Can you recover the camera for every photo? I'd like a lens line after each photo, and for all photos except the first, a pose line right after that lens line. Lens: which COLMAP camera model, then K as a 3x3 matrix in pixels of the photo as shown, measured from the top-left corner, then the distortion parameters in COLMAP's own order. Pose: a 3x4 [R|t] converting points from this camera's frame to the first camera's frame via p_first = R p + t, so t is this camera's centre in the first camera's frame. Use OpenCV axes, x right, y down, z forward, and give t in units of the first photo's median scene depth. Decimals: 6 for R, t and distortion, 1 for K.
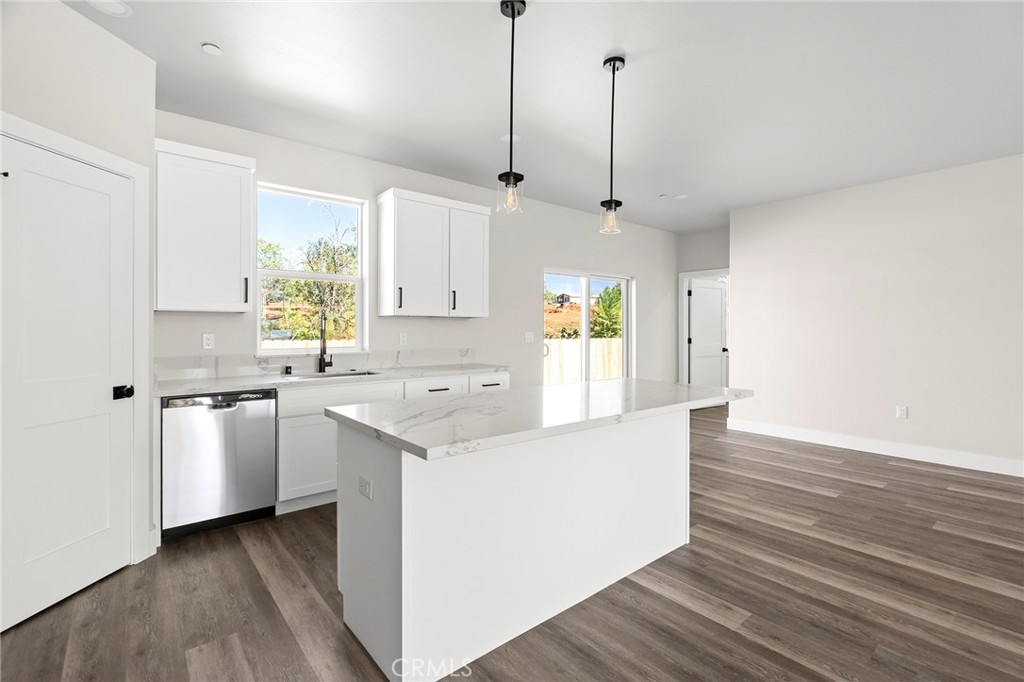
lens RADIAL K [[467.6, 0, 511.1], [0, 467.6, 336.6], [0, 0, 1]] dist [-0.004806, 0.000512]
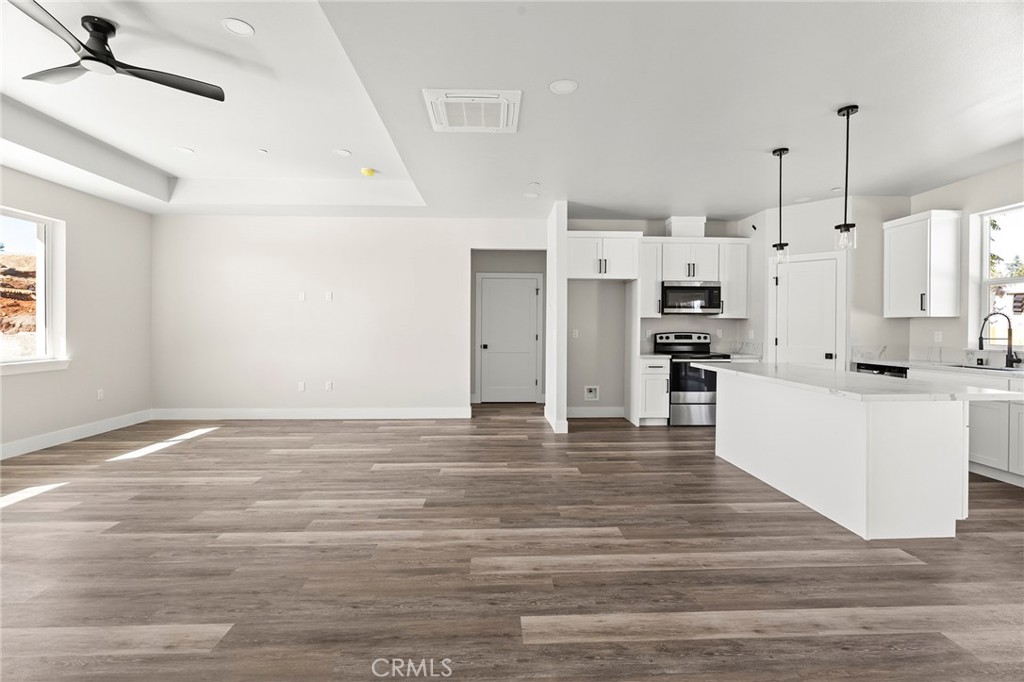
lens RADIAL K [[467.6, 0, 497.1], [0, 467.6, 329.1], [0, 0, 1]] dist [-0.004806, 0.000512]
pose [[-0.621143, 0.005268, -0.783679, 1.923874], [-0.010683, 0.999828, 0.015188, -0.027678], [0.783624, 0.017806, -0.620980, 1.140793]]
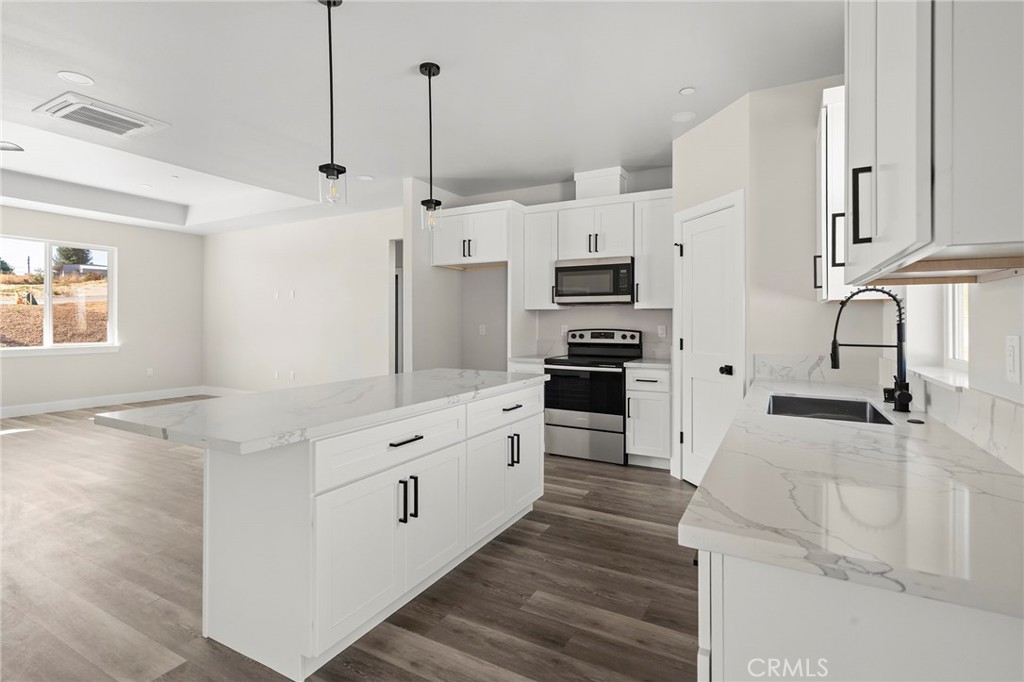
lens RADIAL K [[494.0, 0, 508.5], [0, 494.0, 316.5], [0, 0, 1]] dist [-0.003931, 0.002223]
pose [[-0.938088, -0.003536, -0.346380, 0.241311], [-0.003913, 0.999992, 0.000389, -0.031249], [0.346376, 0.001720, -0.938094, 2.106958]]
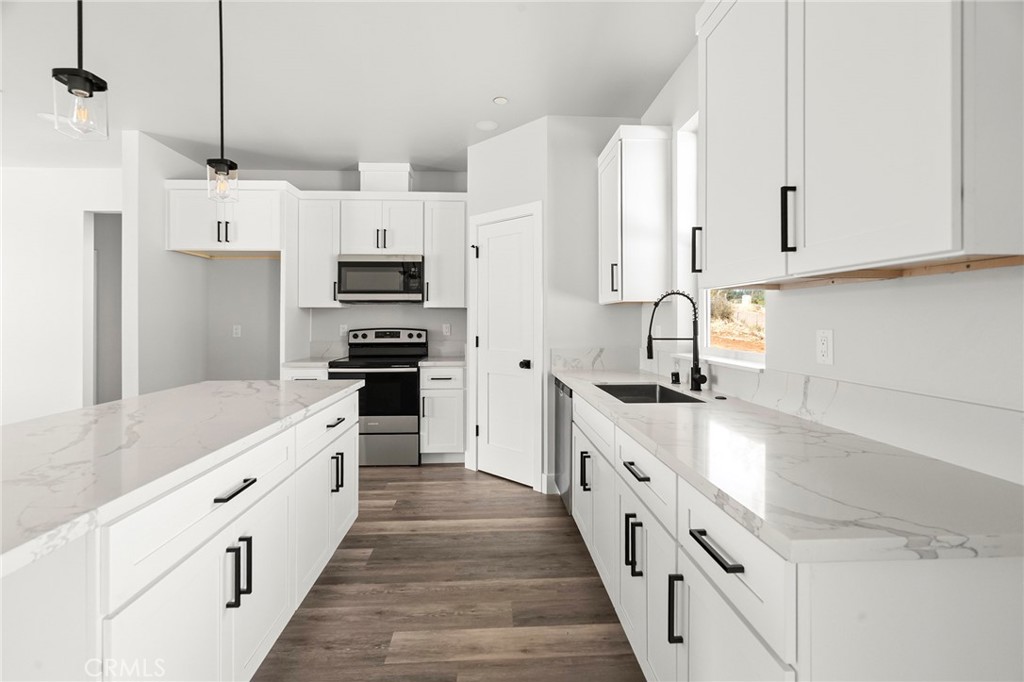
lens RADIAL K [[467.6, 0, 506.4], [0, 467.6, 315.8], [0, 0, 1]] dist [-0.004806, 0.000512]
pose [[-0.610446, -0.005106, -0.792041, 0.364589], [-0.005113, 0.999984, -0.002506, -0.028128], [0.792041, 0.002520, -0.610463, 1.846412]]
